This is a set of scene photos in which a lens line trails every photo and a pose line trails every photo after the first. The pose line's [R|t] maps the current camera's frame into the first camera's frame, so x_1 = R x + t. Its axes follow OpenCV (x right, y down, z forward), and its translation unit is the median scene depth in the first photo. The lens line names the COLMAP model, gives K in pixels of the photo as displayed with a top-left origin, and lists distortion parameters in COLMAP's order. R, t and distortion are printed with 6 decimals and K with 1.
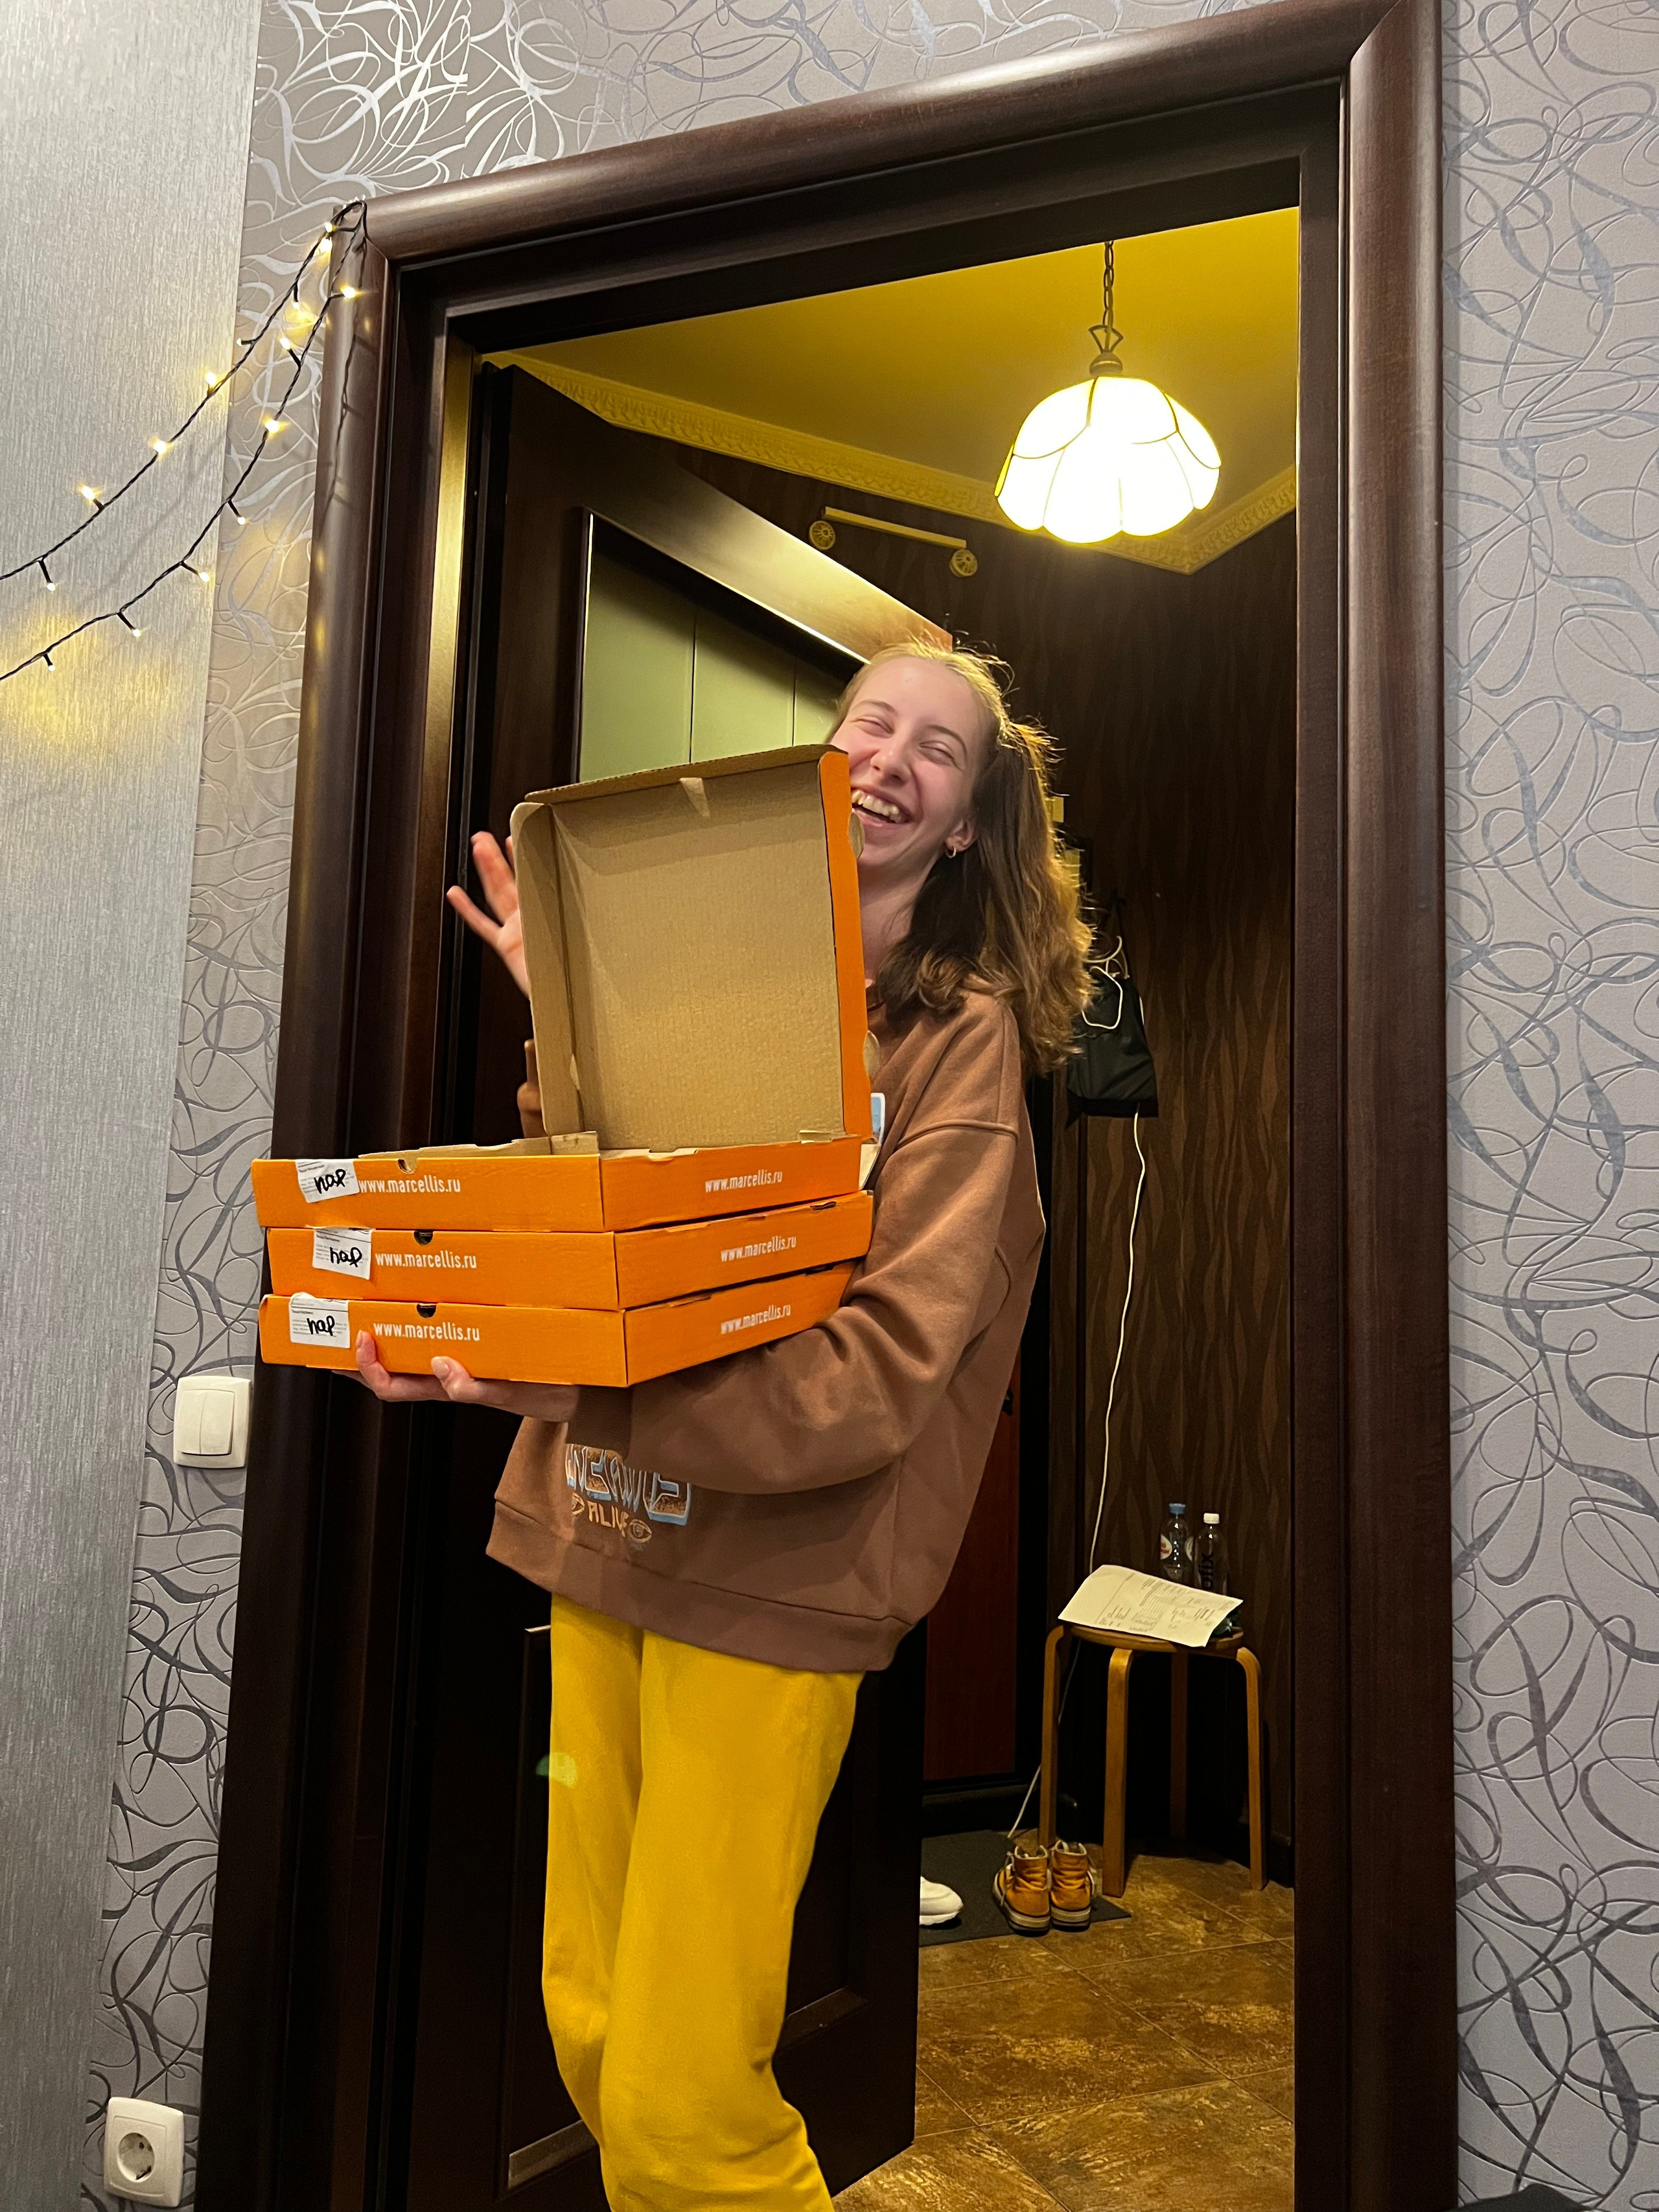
lens RADIAL K [[1608.7, 0, 829.9], [0, 1608.7, 1099.6], [0, 0, 1]] dist [-0.073157, 0.000029]
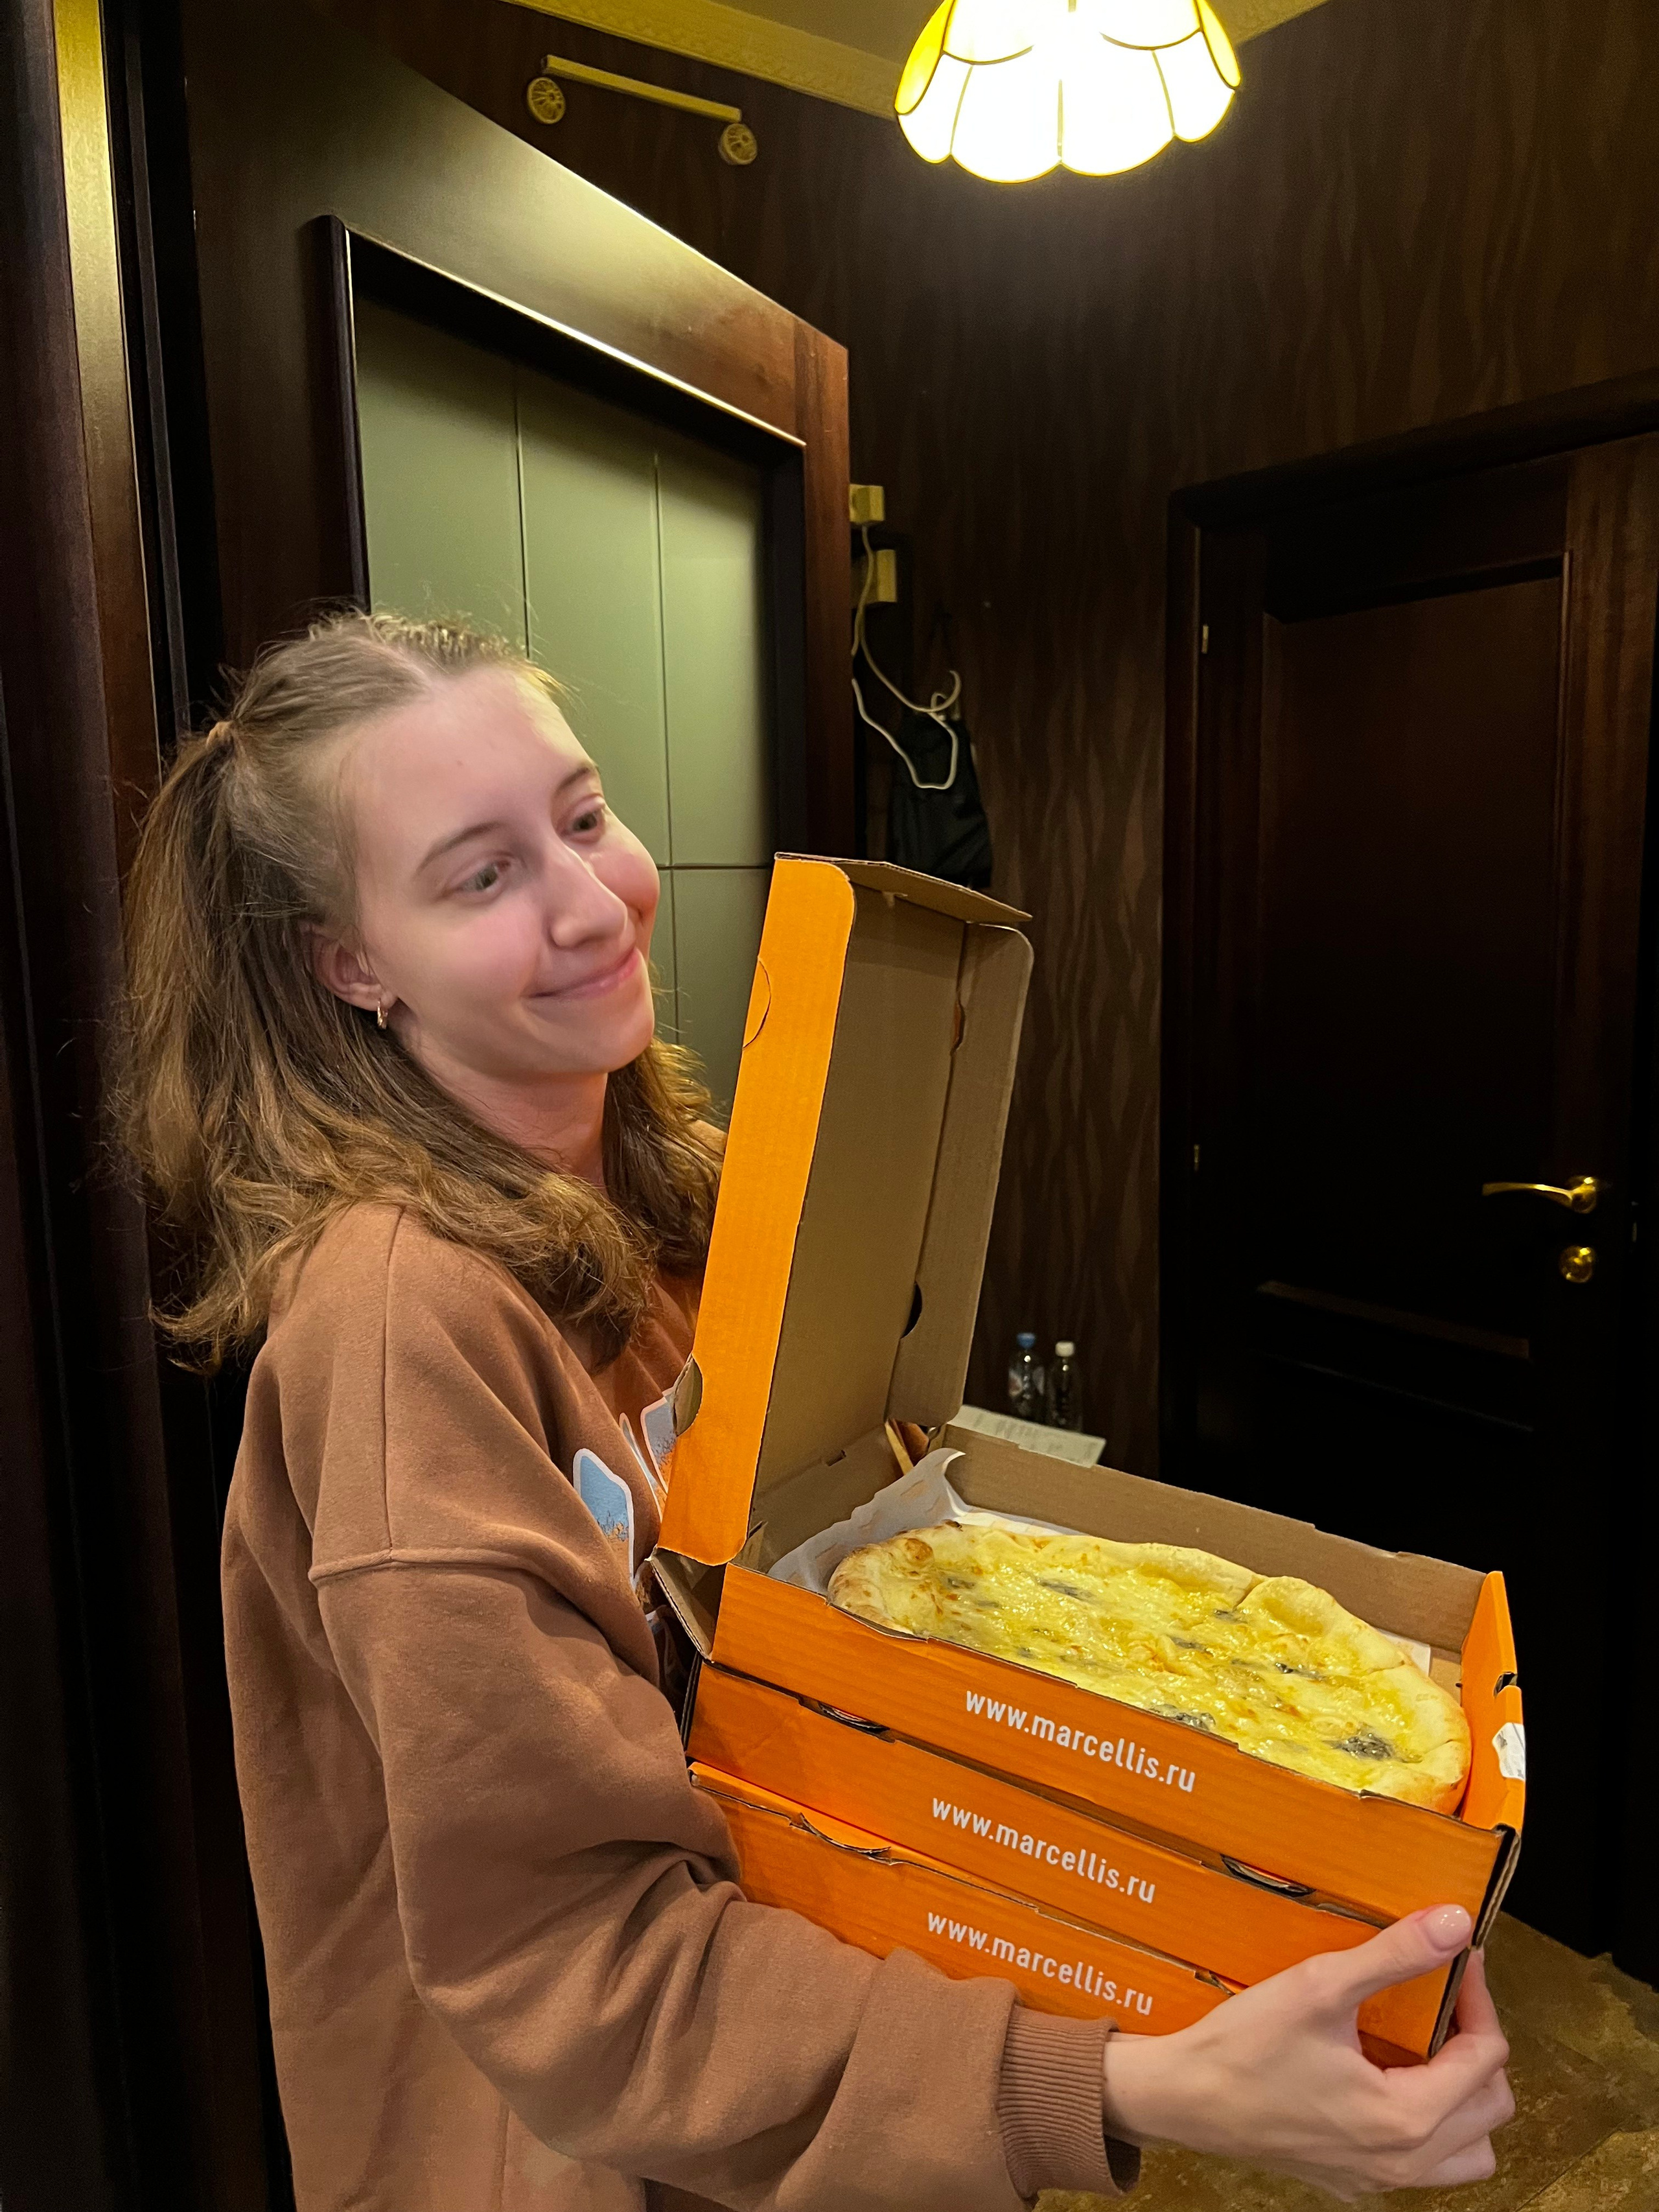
lens RADIAL K [[1608.7, 0, 834.3], [0, 1608.7, 1104.6], [0, 0, 1]] dist [-0.073157, 0.000029]
pose [[0.970720, -0.091177, 0.222238, -0.072350], [0.024237, 0.957619, 0.287017, -0.127290], [-0.238989, -0.273227, 0.931789, 0.222579]]
